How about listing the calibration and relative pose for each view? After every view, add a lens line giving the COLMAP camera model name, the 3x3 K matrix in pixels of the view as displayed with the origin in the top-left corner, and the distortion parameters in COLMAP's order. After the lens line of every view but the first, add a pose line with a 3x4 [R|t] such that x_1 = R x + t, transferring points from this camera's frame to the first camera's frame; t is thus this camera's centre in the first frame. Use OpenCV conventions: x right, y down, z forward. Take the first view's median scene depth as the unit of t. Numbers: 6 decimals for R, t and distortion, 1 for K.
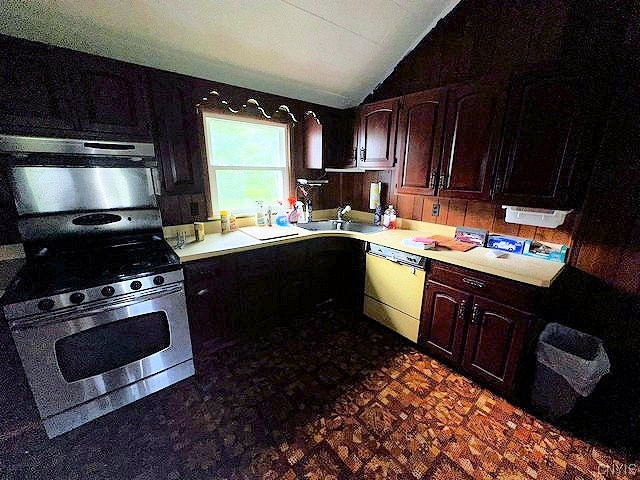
lens RADIAL K [[257.7, 0, 321.2], [0, 257.7, 238.3], [0, 0, 1]] dist [-0.001671, 0.000064]
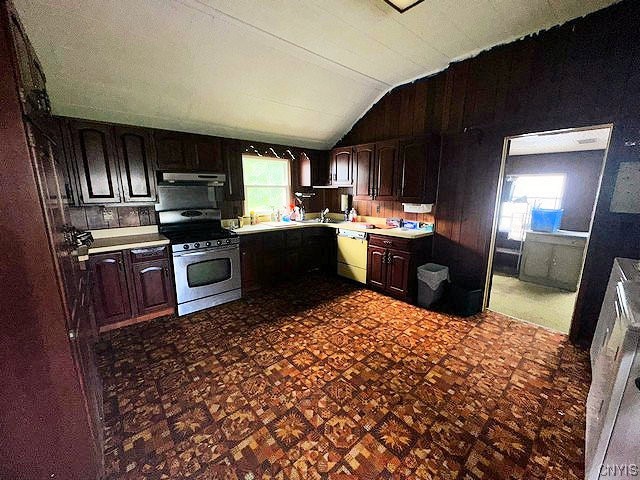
lens RADIAL K [[257.7, 0, 319.6], [0, 257.7, 240.3], [0, 0, 1]] dist [-0.001671, 0.000064]
pose [[0.999688, -0.015576, 0.019531, 0.026750], [0.016726, 0.998049, -0.060154, 0.198060], [-0.018556, 0.060462, 0.997998, -0.701782]]
